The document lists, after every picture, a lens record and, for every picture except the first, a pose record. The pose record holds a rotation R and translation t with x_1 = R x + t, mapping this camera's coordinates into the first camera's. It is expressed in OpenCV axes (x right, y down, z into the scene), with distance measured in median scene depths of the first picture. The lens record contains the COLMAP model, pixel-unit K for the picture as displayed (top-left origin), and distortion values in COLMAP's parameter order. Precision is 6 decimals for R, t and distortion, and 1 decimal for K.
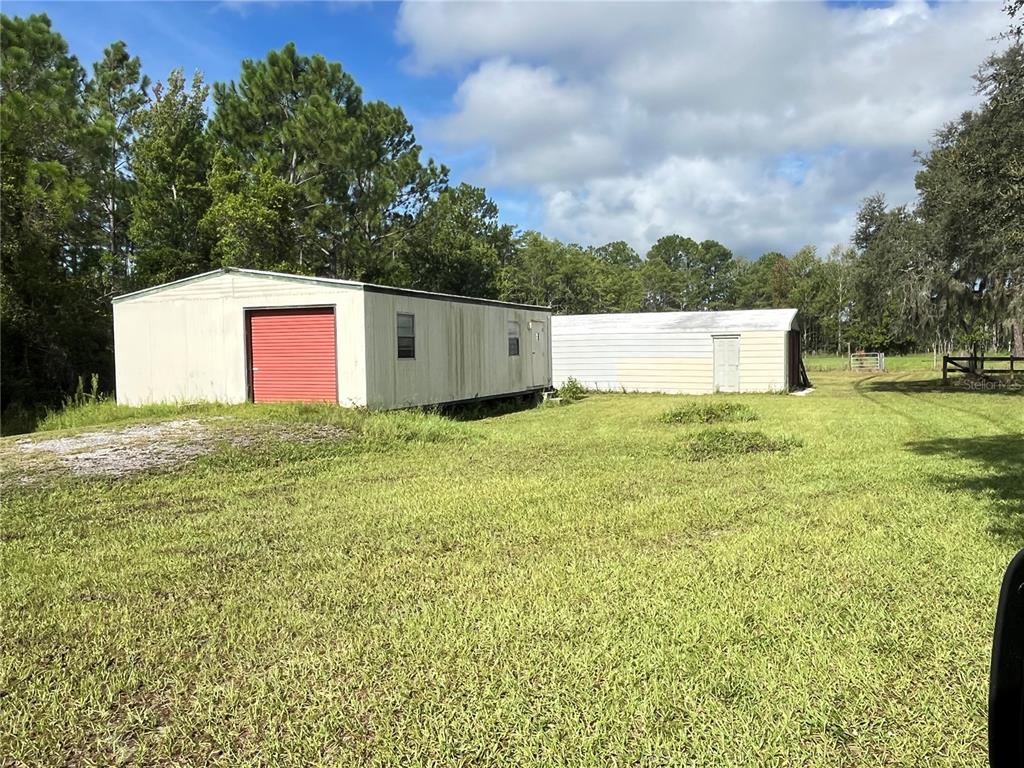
lens RADIAL K [[802.0, 0, 512.0], [0, 802.0, 384.0], [0, 0, 1]] dist [-0.009651, -0.000333]
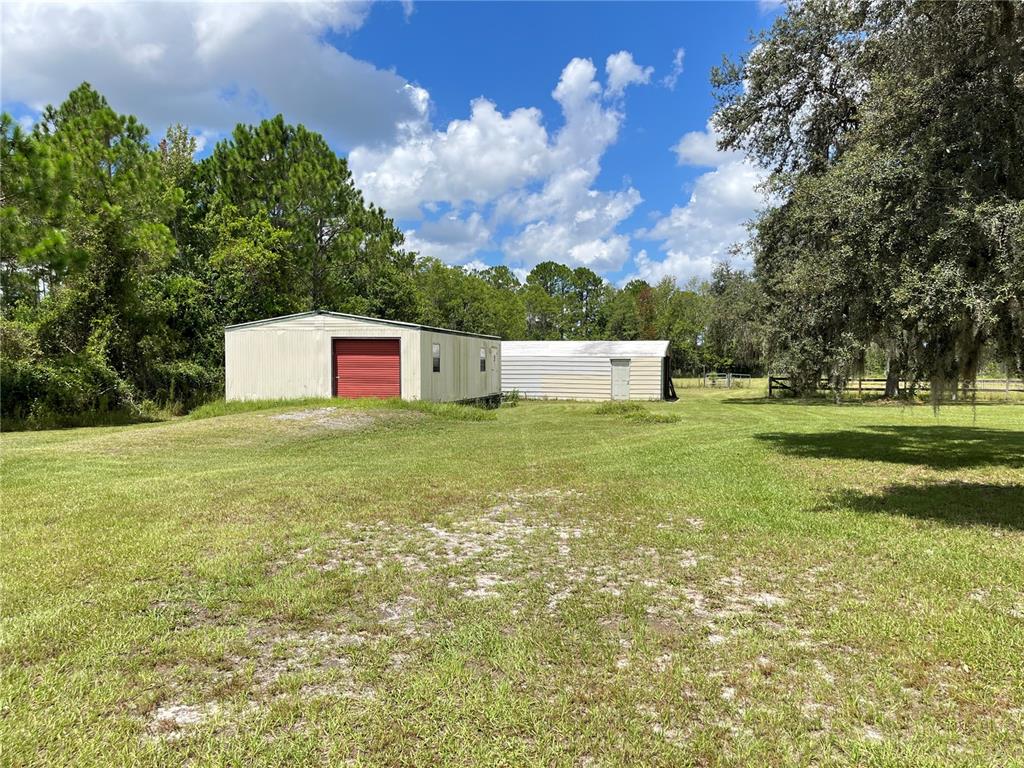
lens RADIAL K [[794.4, 0, 512.0], [0, 794.4, 384.0], [0, 0, 1]] dist [0.070864, -0.101775]
pose [[0.986482, 0.017702, 0.162913, -0.138838], [-0.014743, 0.999704, -0.019356, 0.010832], [-0.163208, 0.016692, 0.986450, -0.322374]]
